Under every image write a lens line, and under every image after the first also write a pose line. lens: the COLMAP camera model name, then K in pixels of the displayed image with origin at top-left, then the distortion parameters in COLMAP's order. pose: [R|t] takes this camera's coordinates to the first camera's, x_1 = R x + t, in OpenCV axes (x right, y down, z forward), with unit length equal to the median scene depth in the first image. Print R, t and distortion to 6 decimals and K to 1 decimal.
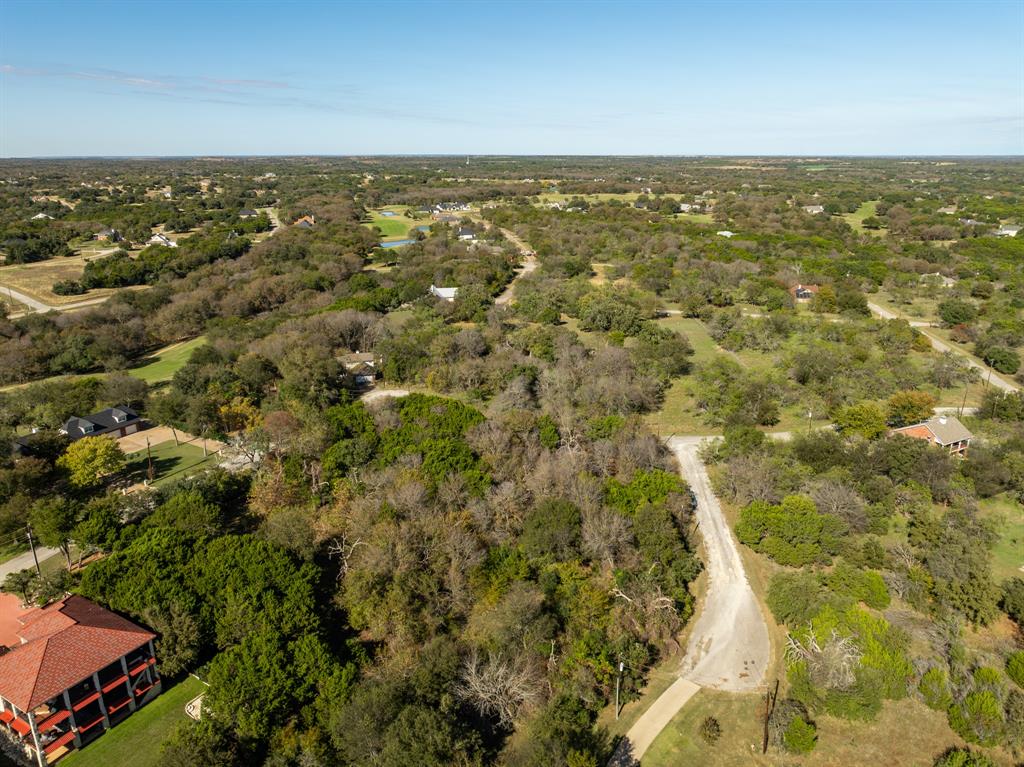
lens RADIAL K [[731.4, 0, 511.4], [0, 731.4, 379.6], [0, 0, 1]] dist [-0.026558, 0.013799]
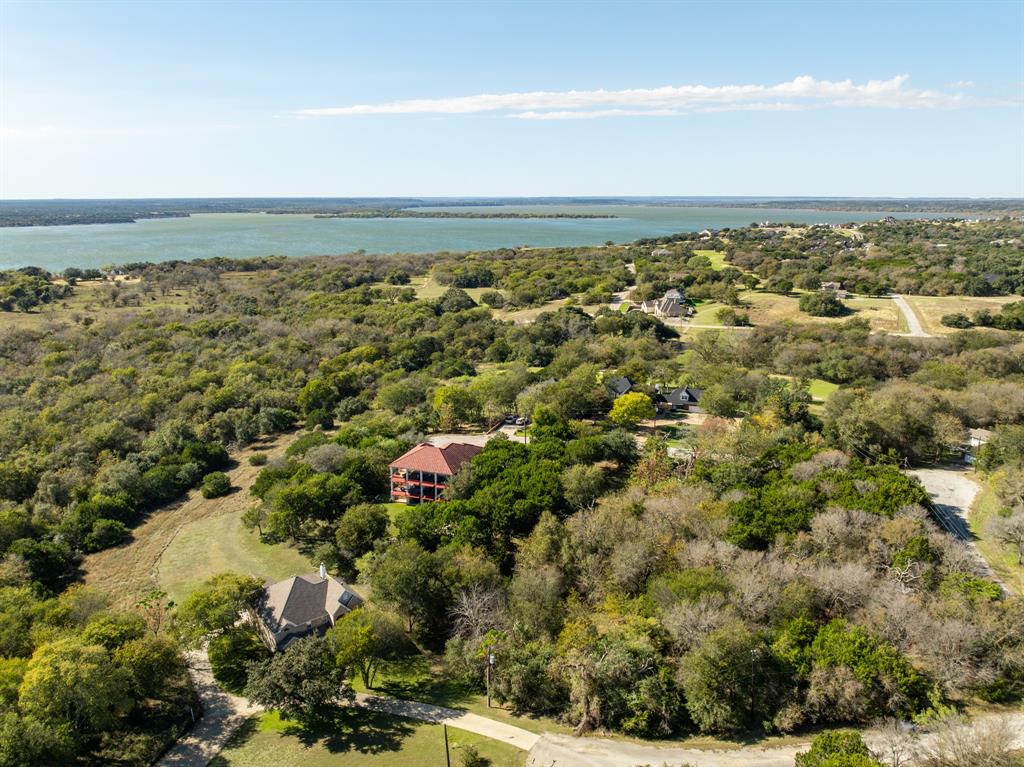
lens RADIAL K [[731.4, 0, 511.4], [0, 731.4, 379.6], [0, 0, 1]] dist [-0.026558, 0.013799]
pose [[0.176420, 0.239192, -0.954811, 0.716216], [-0.288810, 0.939910, 0.182096, -0.130491], [0.940991, 0.243633, 0.234900, 0.446971]]
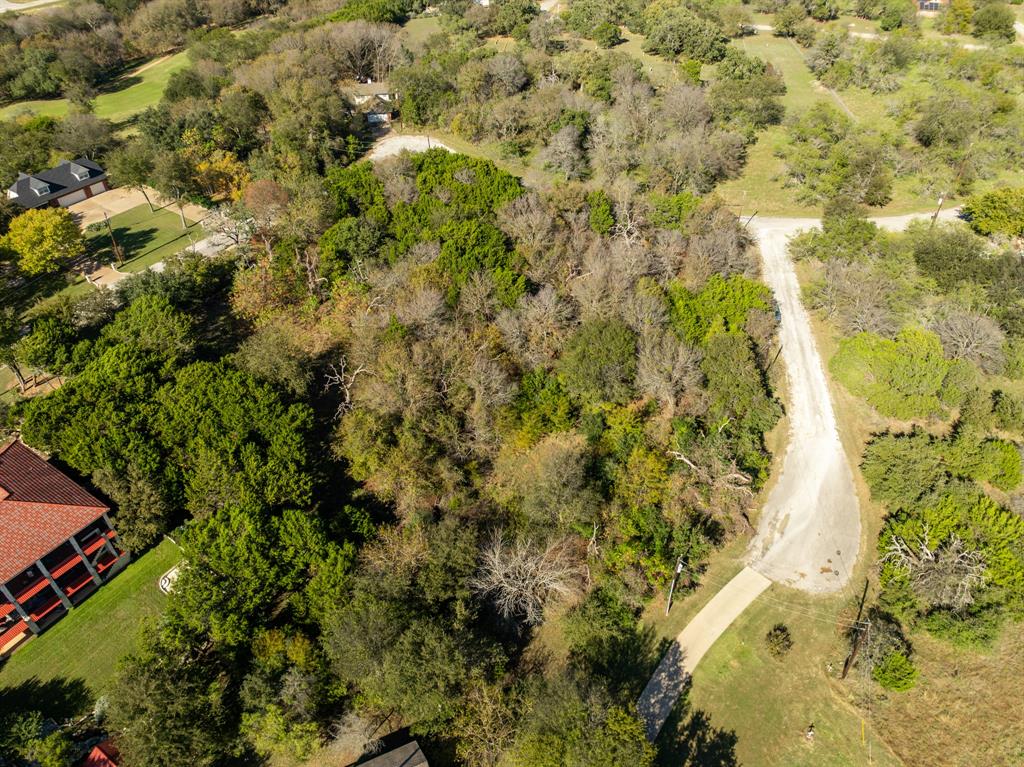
lens RADIAL K [[731.4, 0, 511.4], [0, 731.4, 379.6], [0, 0, 1]] dist [-0.026558, 0.013799]
pose [[0.998231, 0.041470, -0.042611, -0.006096], [-0.022170, 0.924545, 0.380427, -0.067858], [0.055172, -0.378809, 0.923829, 0.213469]]
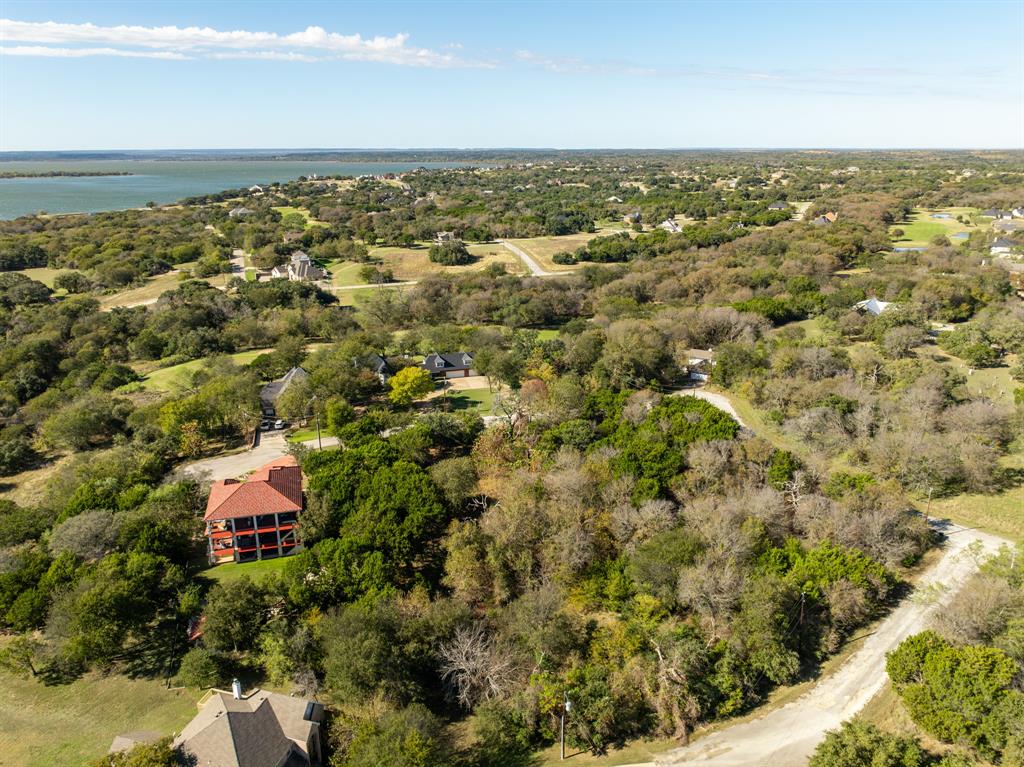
lens RADIAL K [[731.4, 0, 511.4], [0, 731.4, 379.6], [0, 0, 1]] dist [-0.026558, 0.013799]
pose [[0.718849, 0.209134, -0.662962, 0.412308], [-0.202953, 0.975263, 0.087588, -0.049035], [0.664880, 0.071587, 0.743512, 0.159642]]
